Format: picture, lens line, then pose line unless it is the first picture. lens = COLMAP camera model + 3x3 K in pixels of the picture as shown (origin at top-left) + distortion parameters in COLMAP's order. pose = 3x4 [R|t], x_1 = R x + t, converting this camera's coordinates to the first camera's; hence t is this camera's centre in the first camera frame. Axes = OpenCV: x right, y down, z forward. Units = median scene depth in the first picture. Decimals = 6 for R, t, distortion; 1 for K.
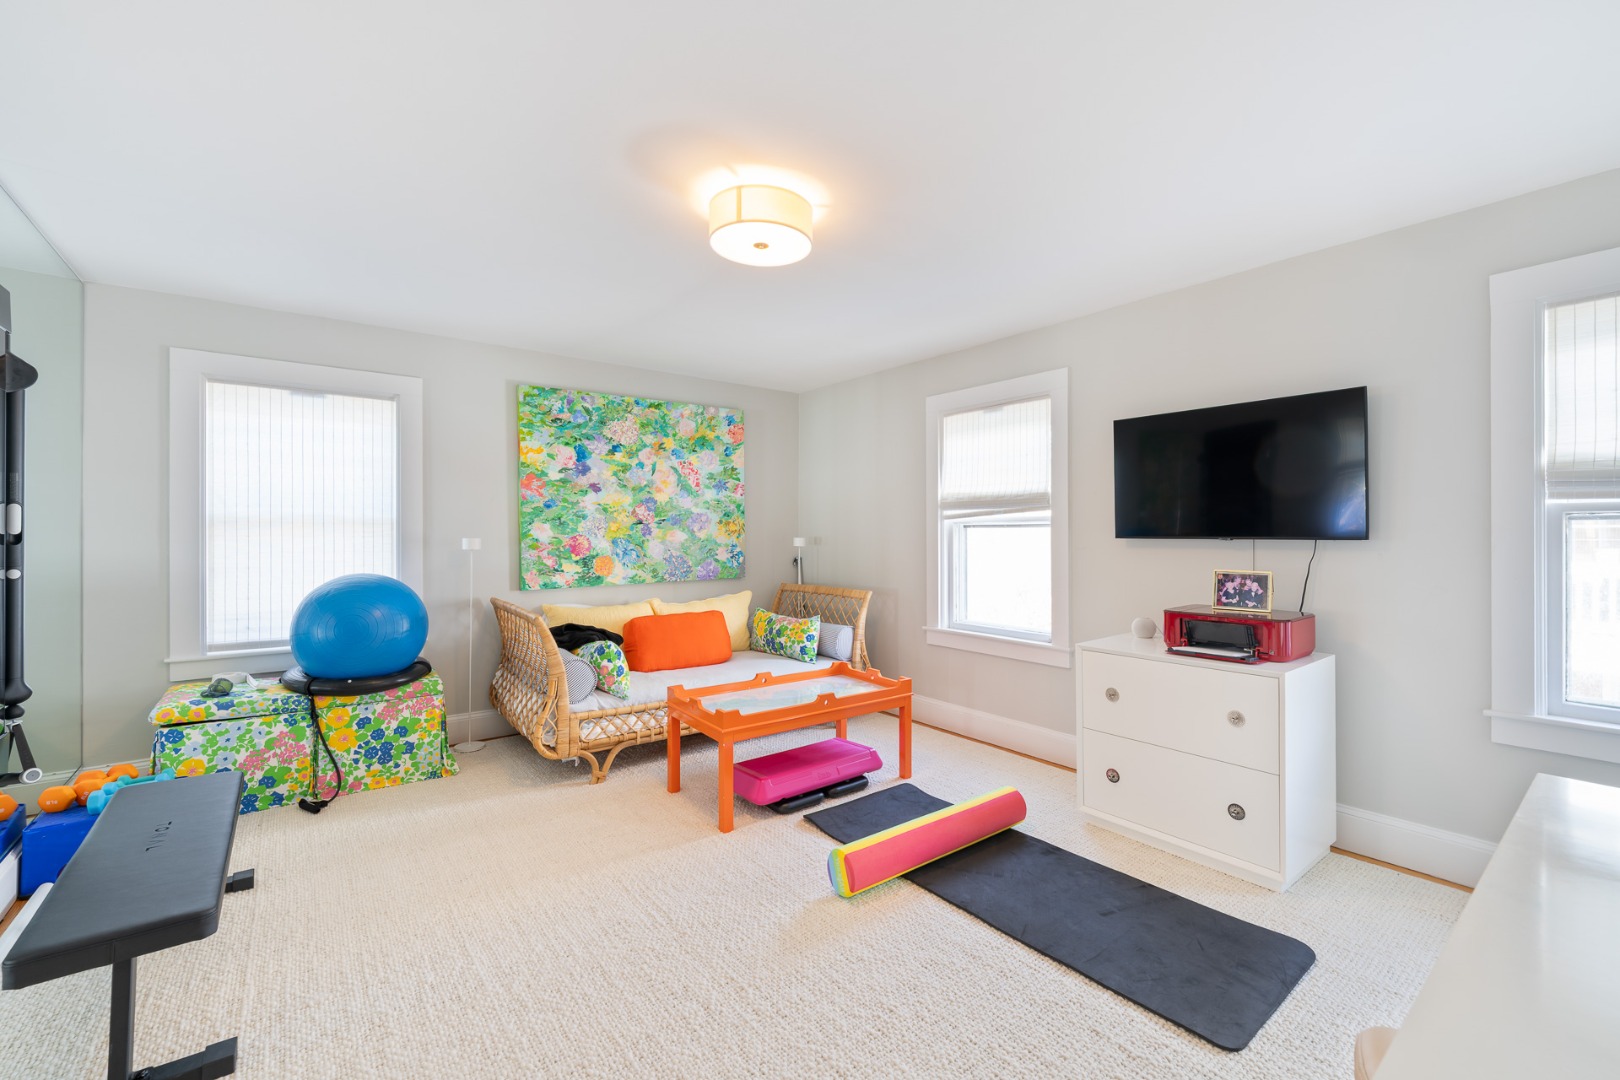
lens RADIAL K [[653.7, 0, 807.0], [0, 653.7, 532.5], [0, 0, 1]] dist [-0.007653, 0.001333]
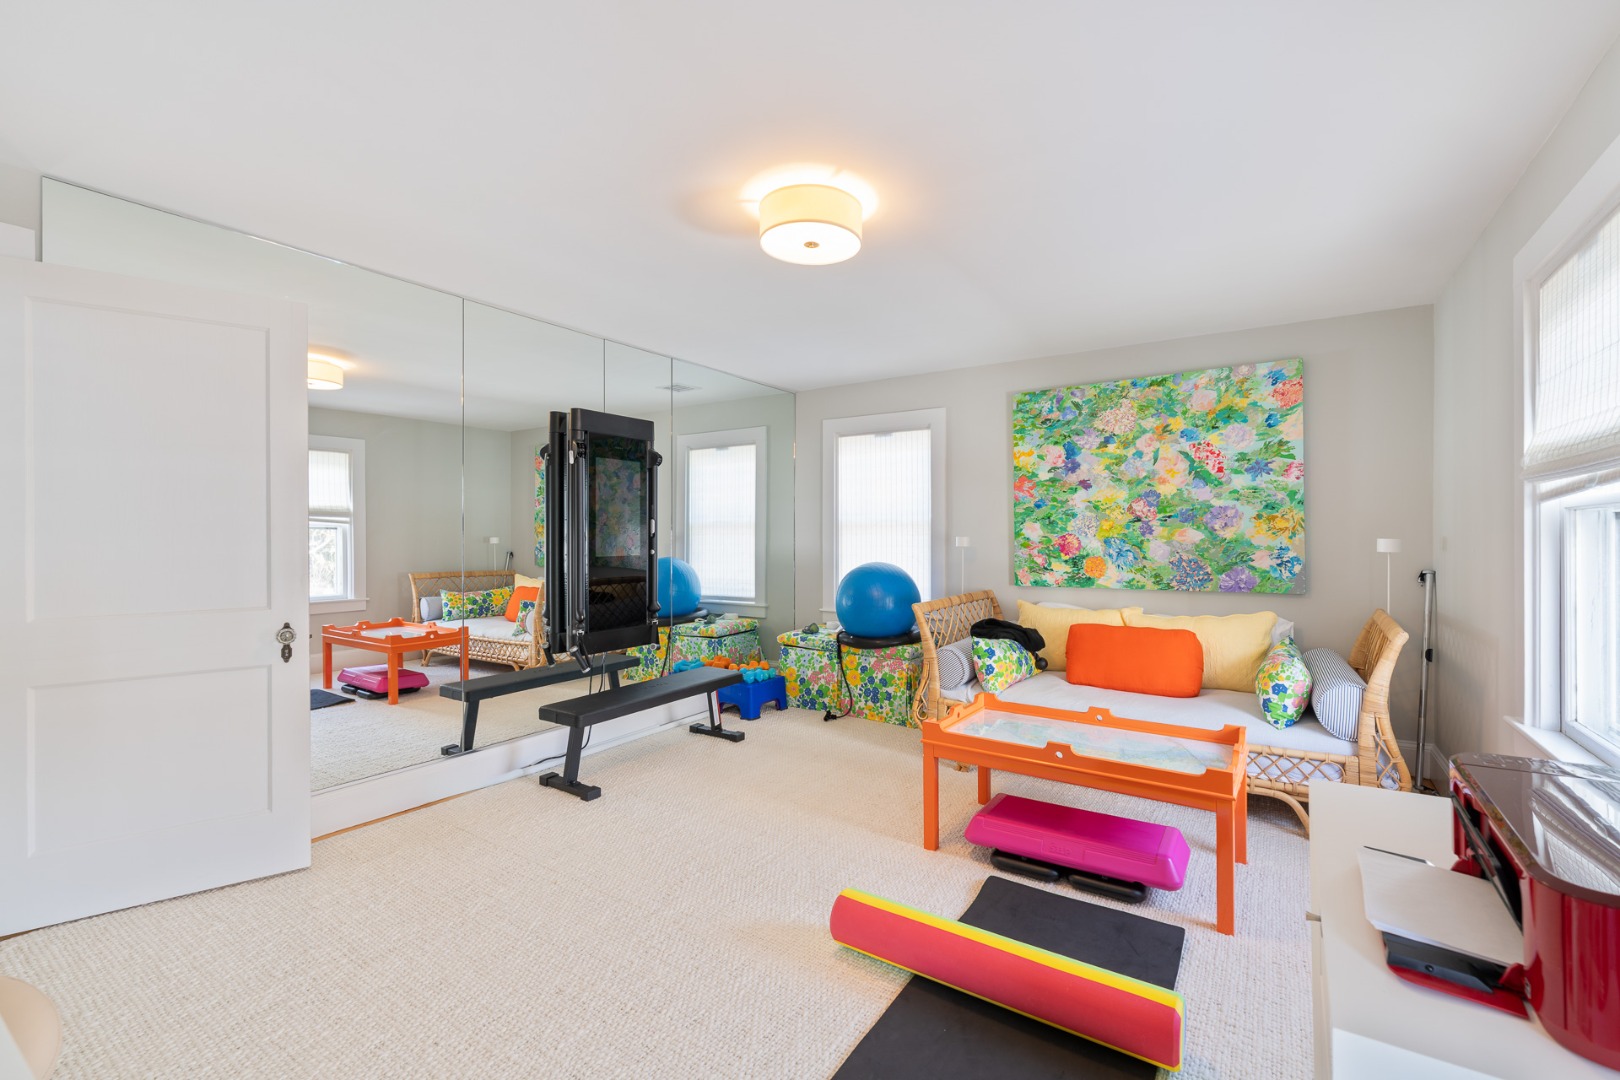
lens RADIAL K [[653.7, 0, 859.0], [0, 653.7, 533.8], [0, 0, 1]] dist [-0.007653, 0.001333]
pose [[0.375131, 0.000519, -0.926972, 0.458775], [0.003335, 0.999993, 0.001910, 0.000505], [0.926966, -0.003808, 0.375126, 0.355201]]
